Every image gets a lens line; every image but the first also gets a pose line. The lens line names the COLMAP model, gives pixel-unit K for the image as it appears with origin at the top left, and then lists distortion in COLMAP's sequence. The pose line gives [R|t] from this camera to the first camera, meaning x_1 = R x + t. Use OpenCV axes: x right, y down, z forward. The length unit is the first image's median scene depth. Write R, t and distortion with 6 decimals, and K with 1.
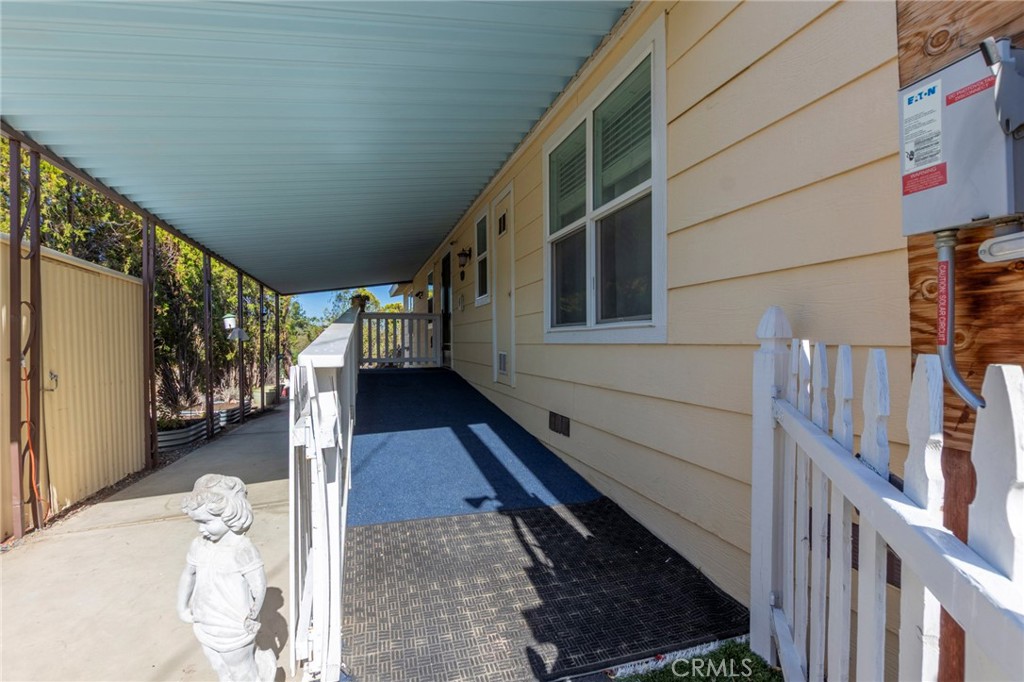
lens RADIAL K [[472.2, 0, 507.7], [0, 472.2, 343.0], [0, 0, 1]] dist [0.014658, -0.007323]
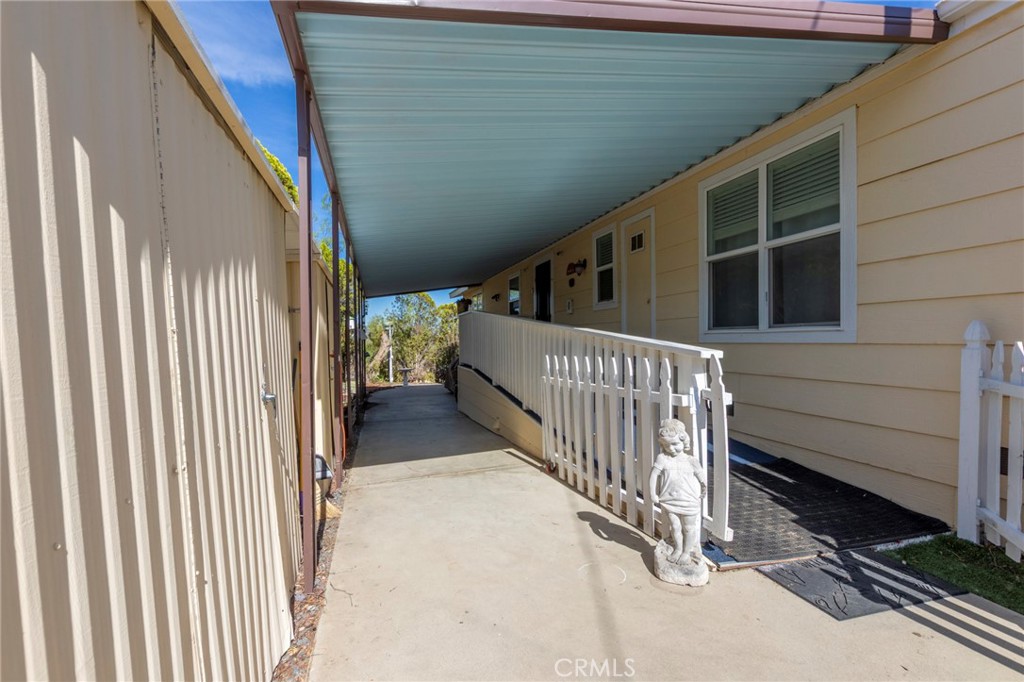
lens RADIAL K [[472.2, 0, 507.7], [0, 472.2, 343.0], [0, 0, 1]] dist [0.014658, -0.007323]
pose [[0.999629, -0.001955, -0.027173, -0.620906], [0.002073, 0.999989, 0.004311, -0.006843], [0.027164, -0.004365, 0.999621, -0.406454]]
